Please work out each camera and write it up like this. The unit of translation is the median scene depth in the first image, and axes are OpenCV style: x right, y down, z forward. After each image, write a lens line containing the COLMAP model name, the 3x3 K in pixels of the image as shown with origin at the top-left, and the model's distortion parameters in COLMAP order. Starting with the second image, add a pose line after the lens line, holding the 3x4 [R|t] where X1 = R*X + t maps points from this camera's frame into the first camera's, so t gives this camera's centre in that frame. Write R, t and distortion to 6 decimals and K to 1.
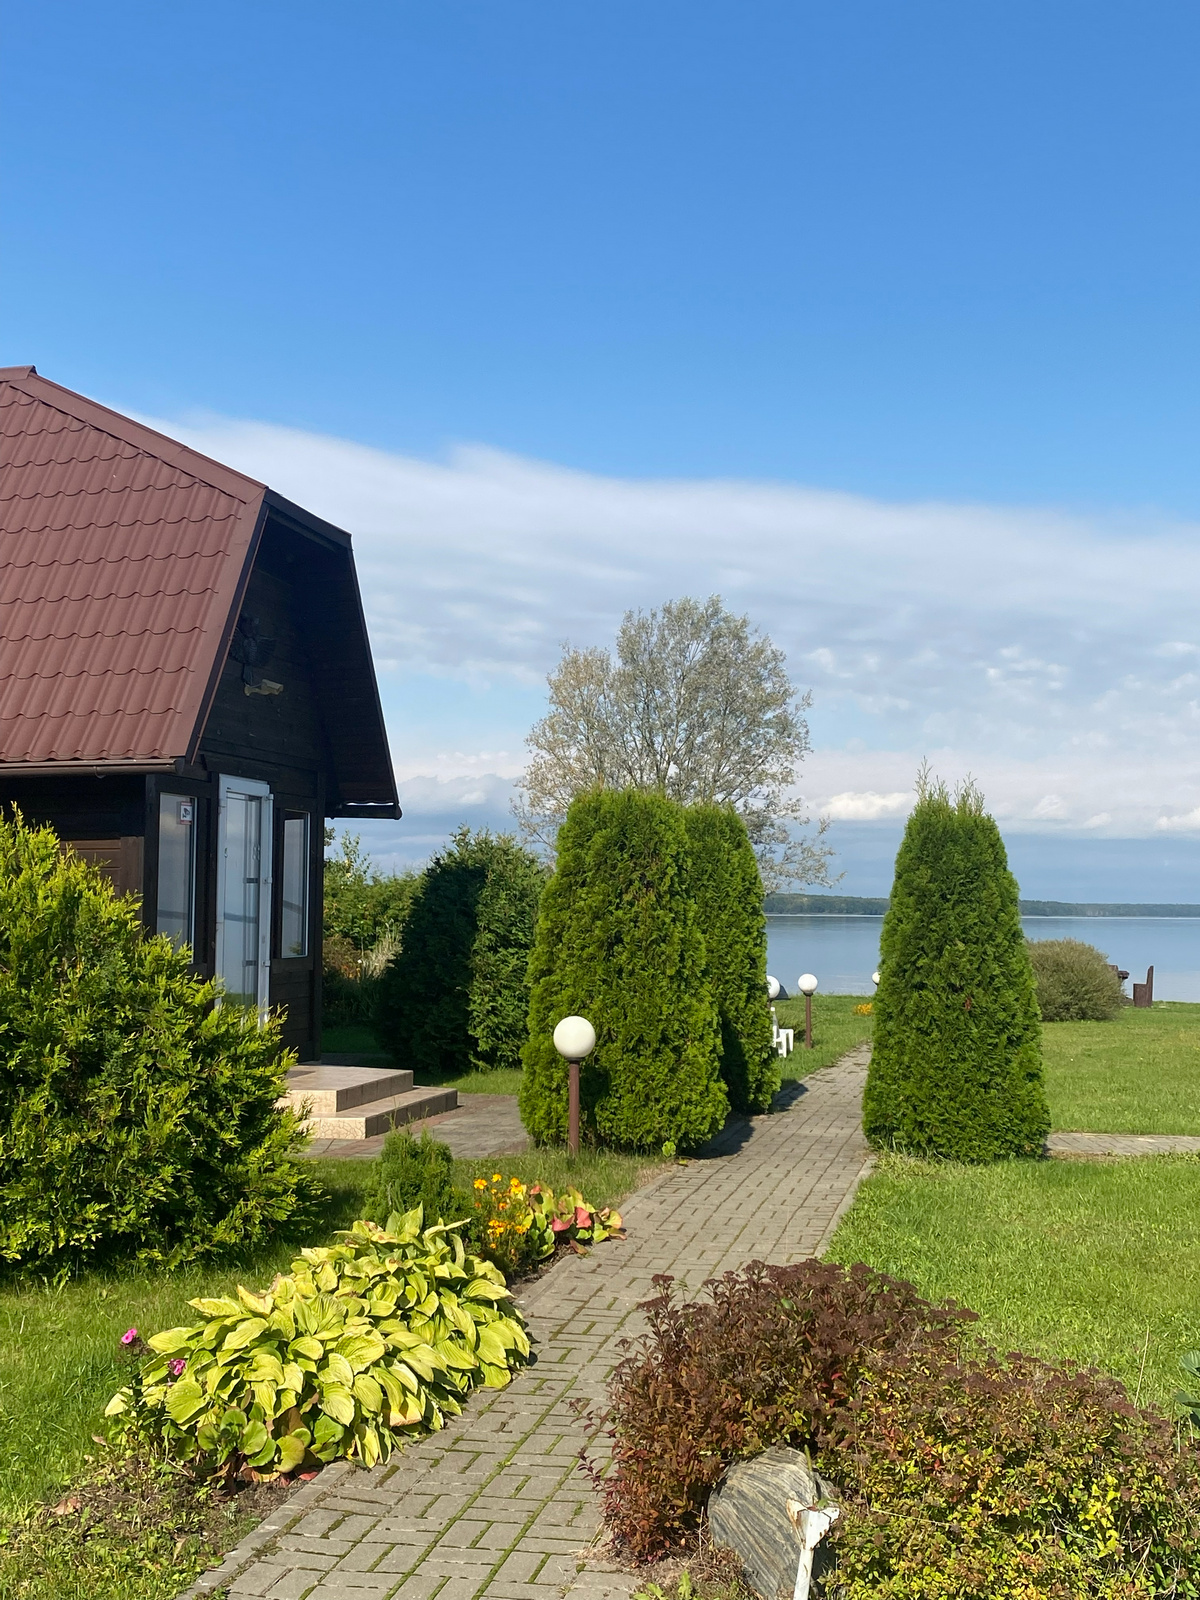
lens RADIAL K [[1795.4, 0, 600.0], [0, 1795.4, 800.0], [0, 0, 1]] dist [0.117558, -0.008345]
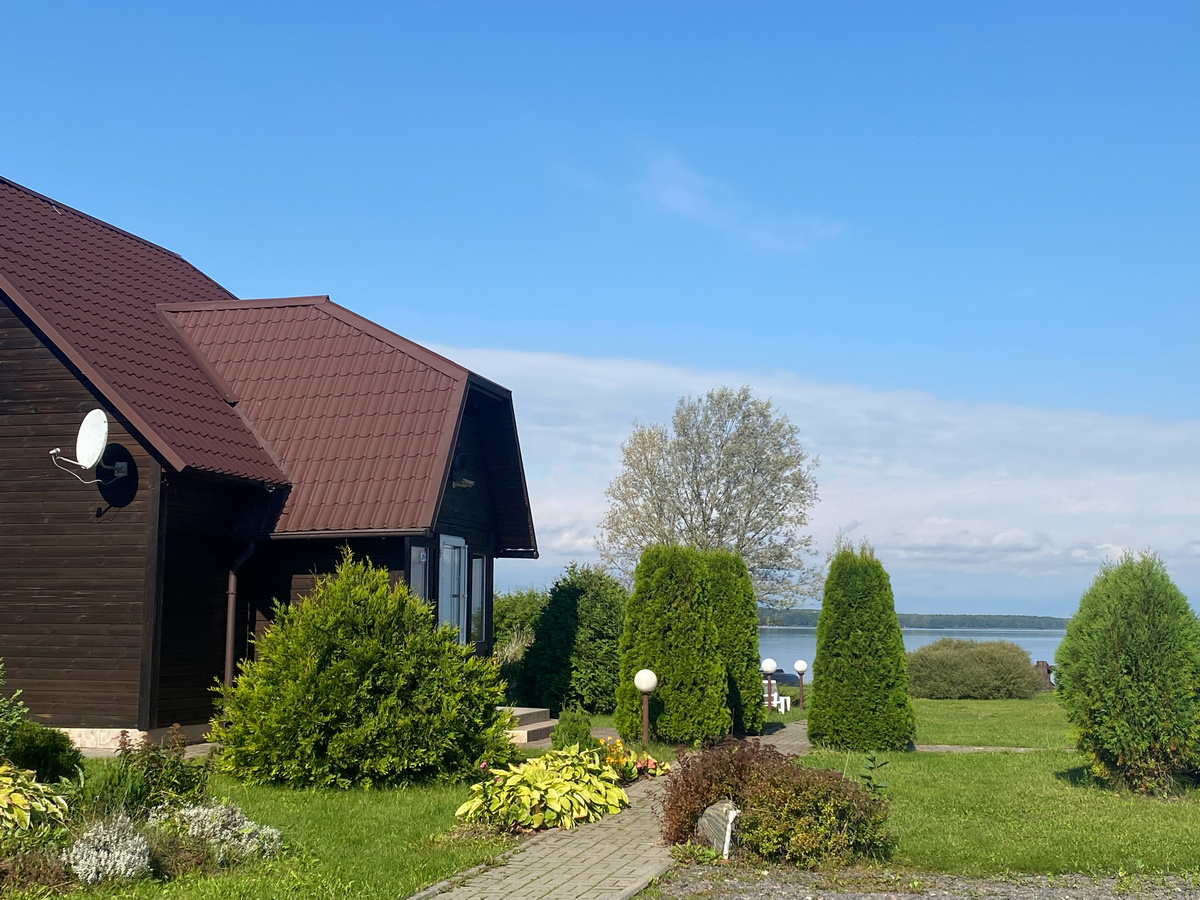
lens RADIAL K [[1515.9, 0, 600.0], [0, 1515.9, 450.0], [0, 0, 1]] dist [0.104547, -0.013992]
pose [[0.999181, -0.003929, -0.040281, 0.002562], [0.001805, 0.998612, -0.052629, -0.021473], [0.040432, 0.052513, 0.997801, -0.535683]]
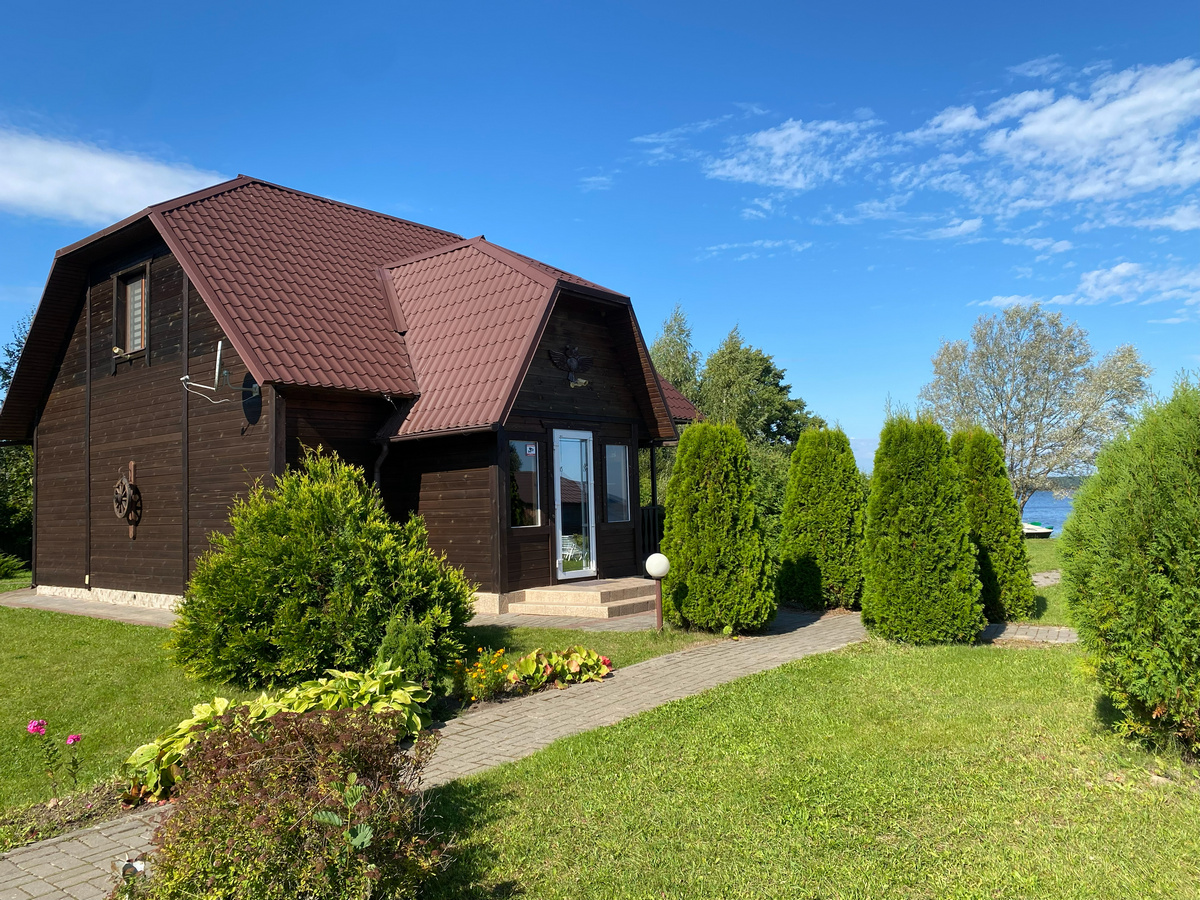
lens RADIAL K [[915.4, 0, 600.0], [0, 915.4, 450.0], [0, 0, 1]] dist [0.051247, 0.001374]
pose [[0.892360, -0.056654, -0.447755, 0.319411], [0.060931, 0.998130, -0.004858, 0.018226], [0.447193, -0.022947, 0.894143, 0.160824]]
